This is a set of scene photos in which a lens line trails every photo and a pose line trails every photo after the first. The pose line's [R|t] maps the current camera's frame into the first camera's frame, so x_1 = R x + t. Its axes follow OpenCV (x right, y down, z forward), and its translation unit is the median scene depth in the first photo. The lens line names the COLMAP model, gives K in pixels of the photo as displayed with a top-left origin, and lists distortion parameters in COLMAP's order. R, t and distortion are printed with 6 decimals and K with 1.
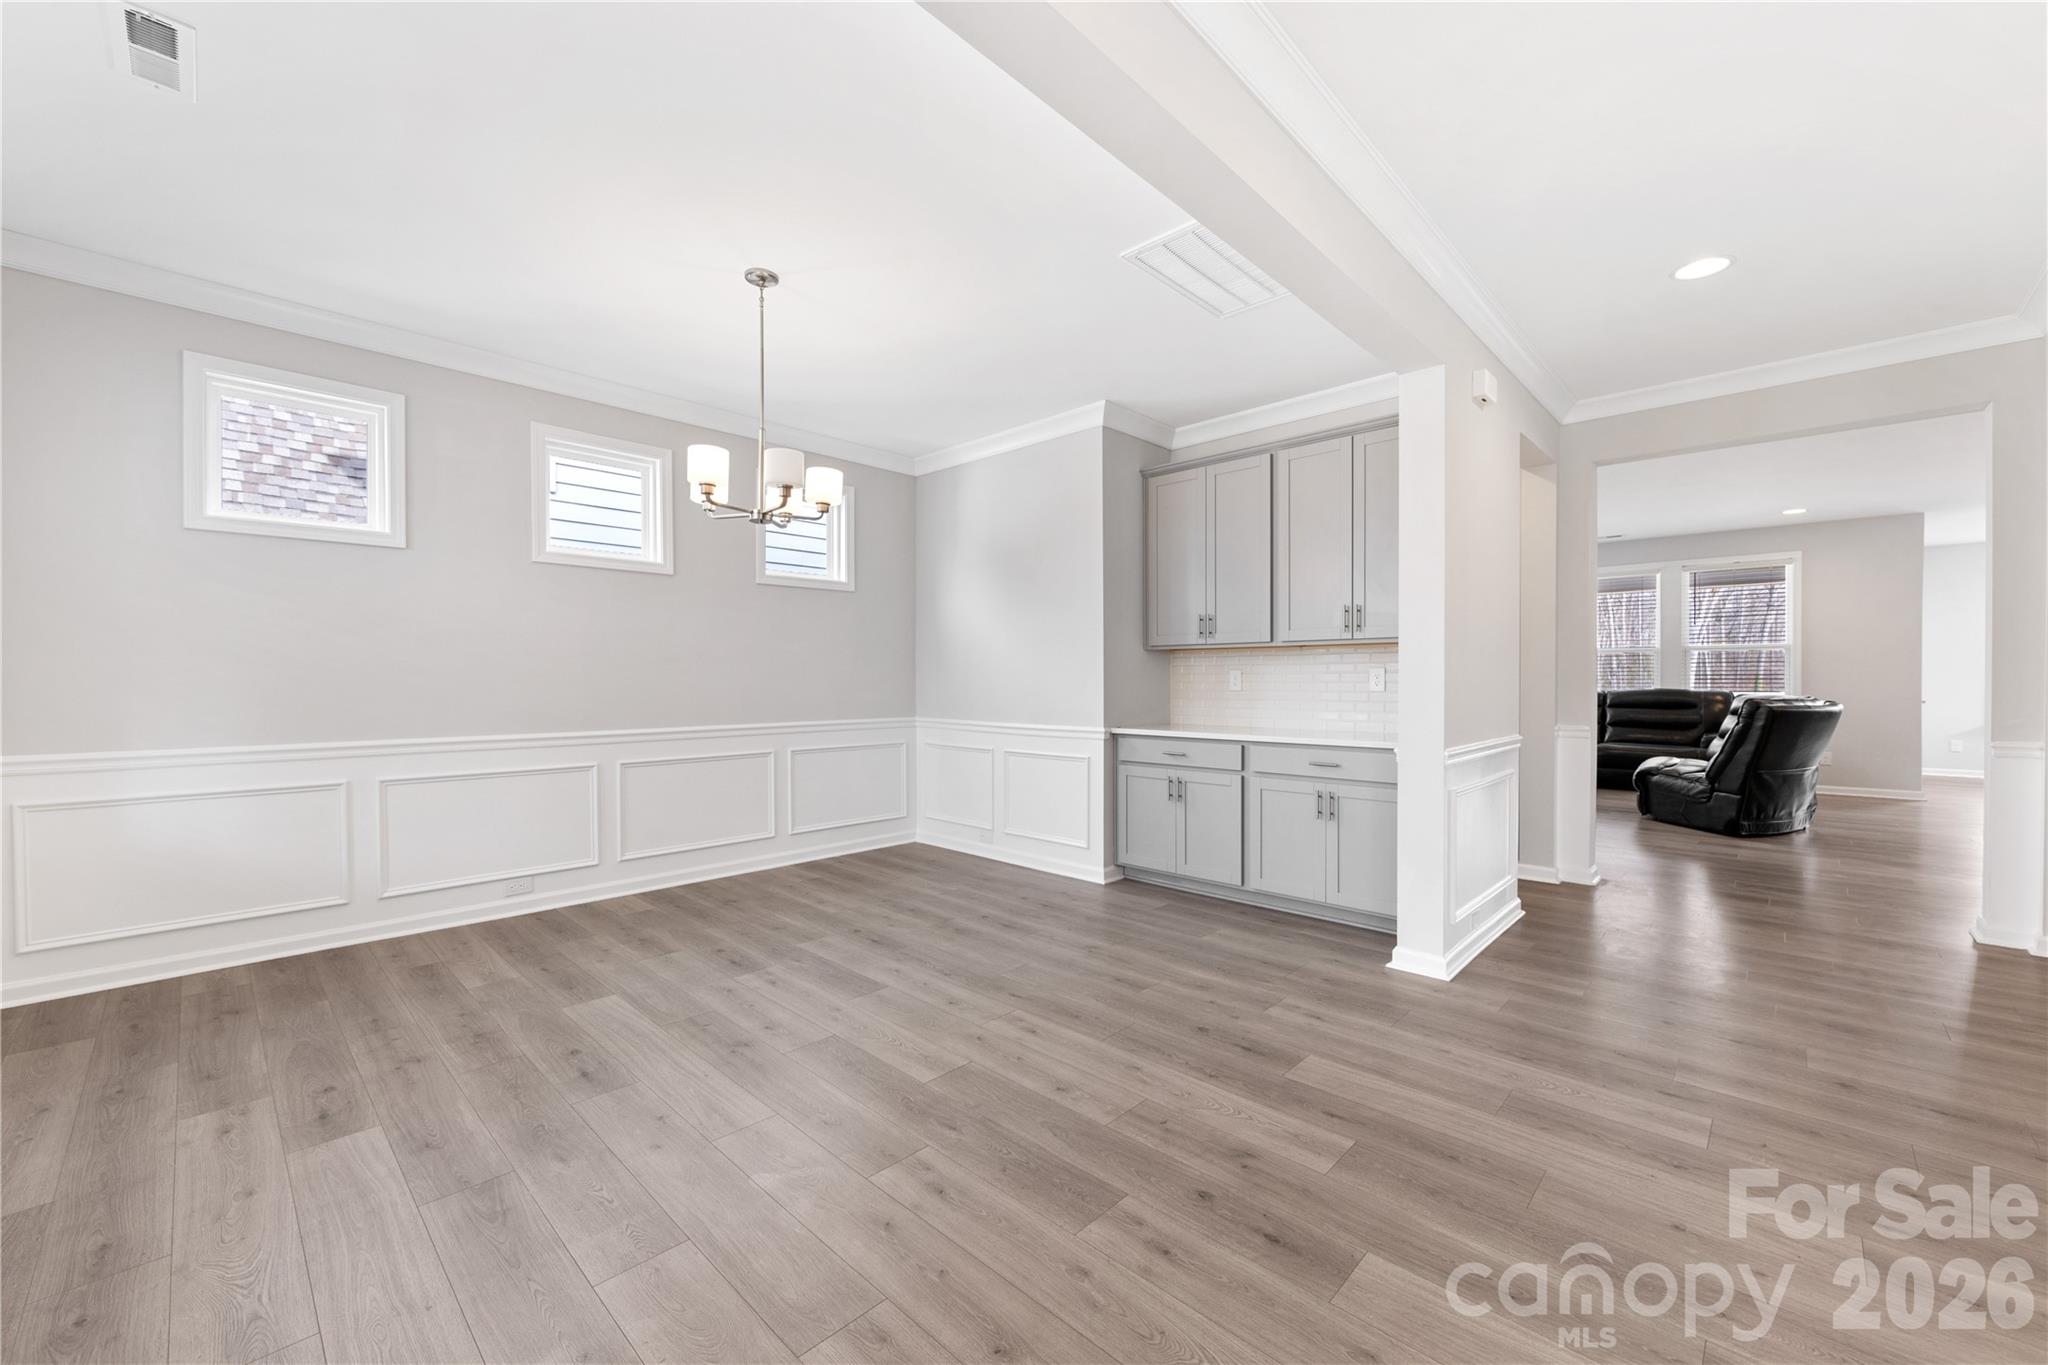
lens RADIAL K [[801.2, 0, 1021.4], [0, 801.2, 687.9], [0, 0, 1]] dist [-0.002372, -0.000229]
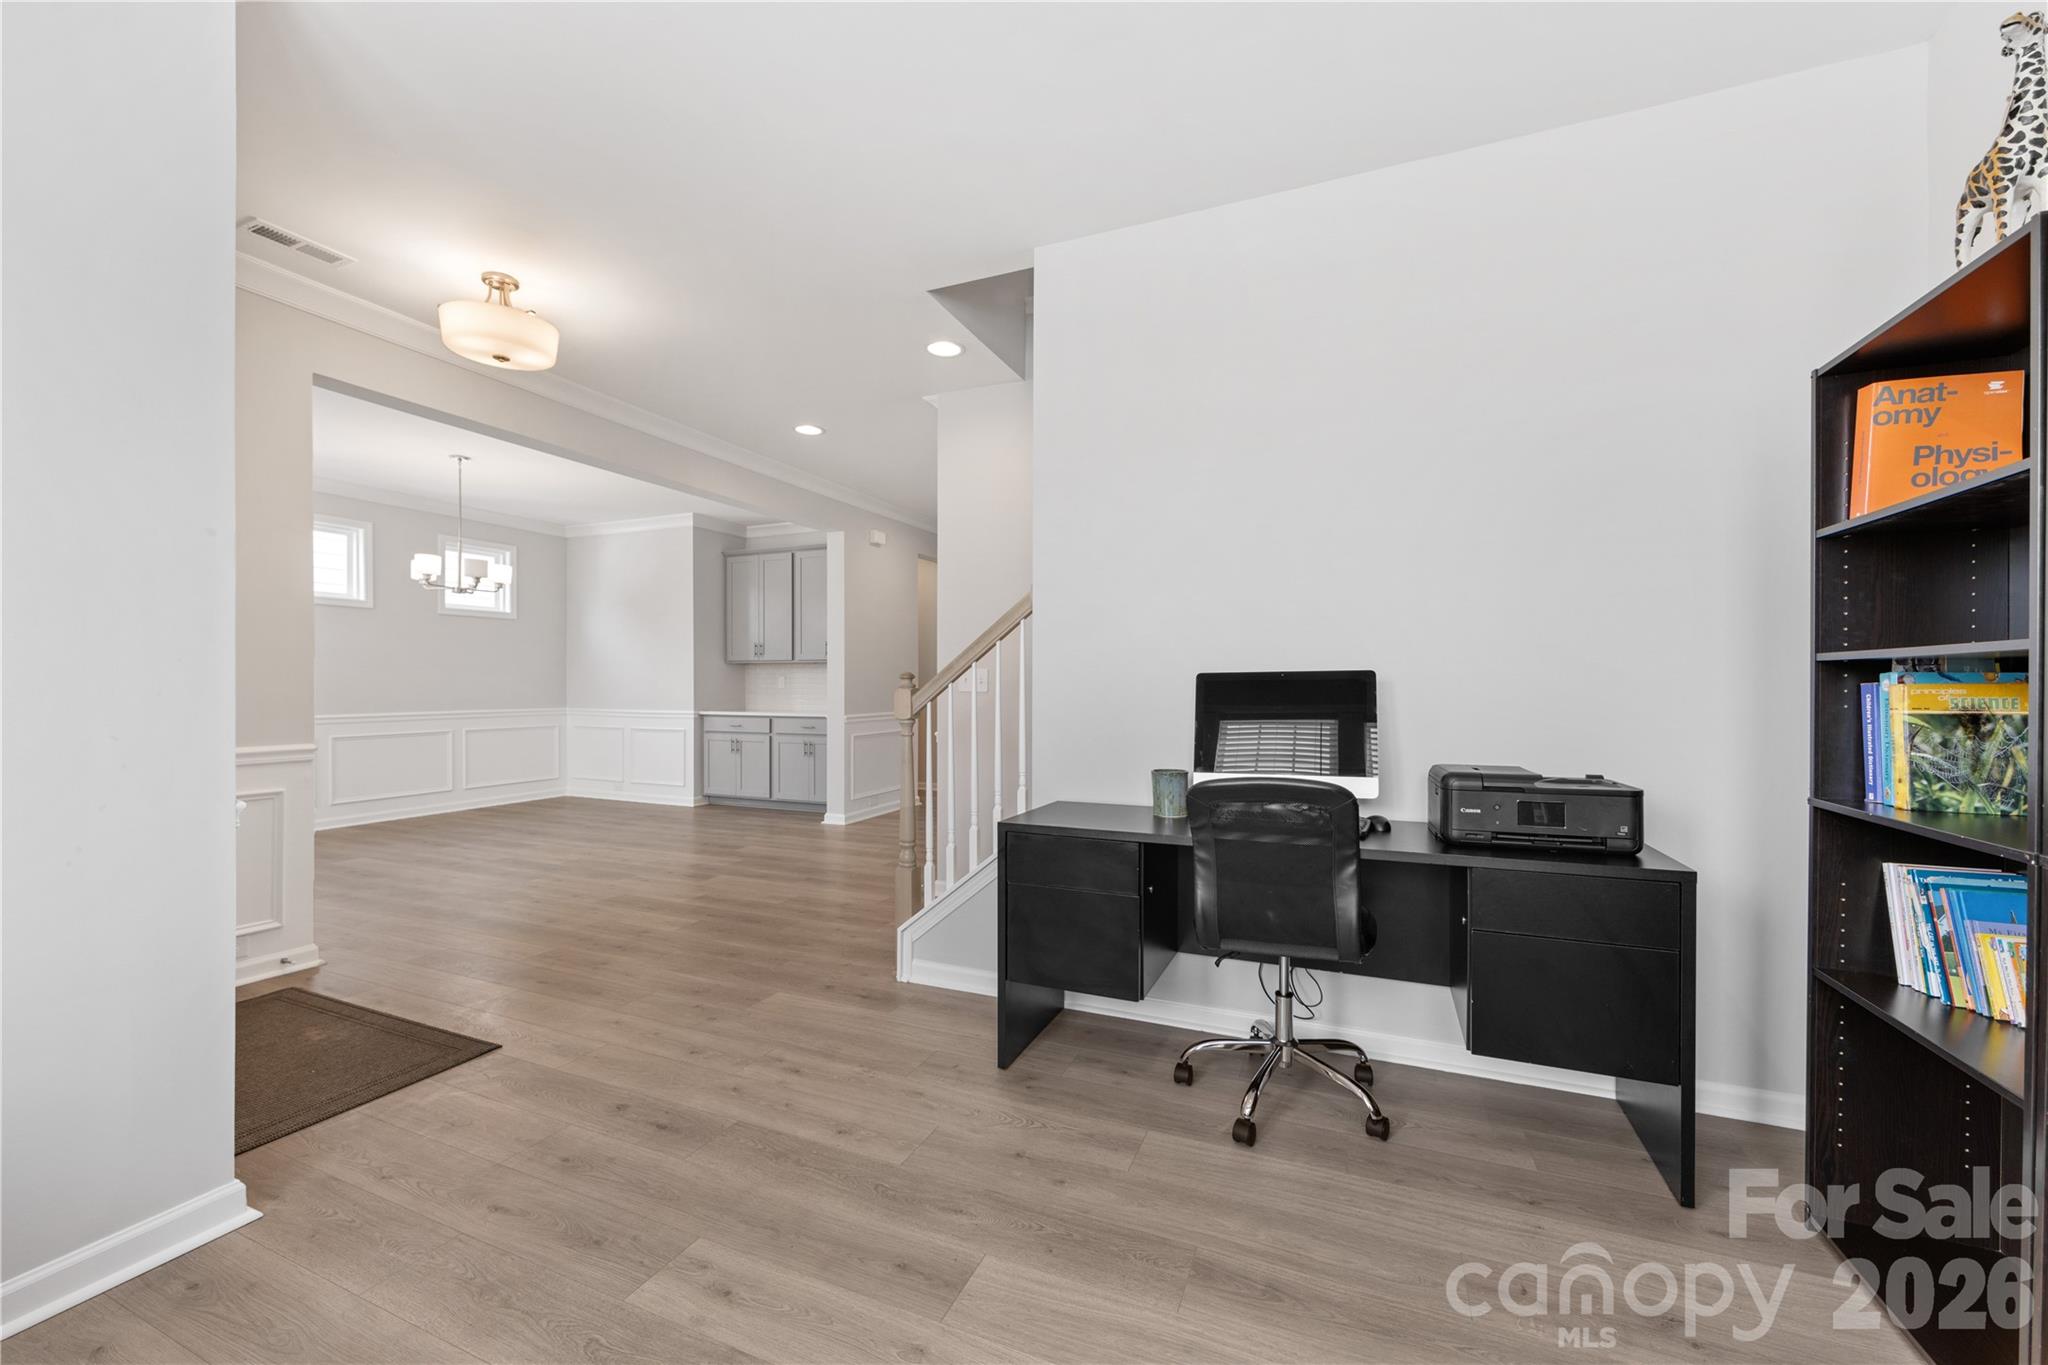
lens RADIAL K [[801.2, 0, 1021.4], [0, 801.2, 687.9], [0, 0, 1]] dist [-0.002372, -0.000229]
pose [[0.934994, 0.001652, 0.354659, 0.148757], [-0.000758, 0.999996, -0.002658, 0.006699], [-0.354662, 0.002217, 0.934992, -0.765585]]
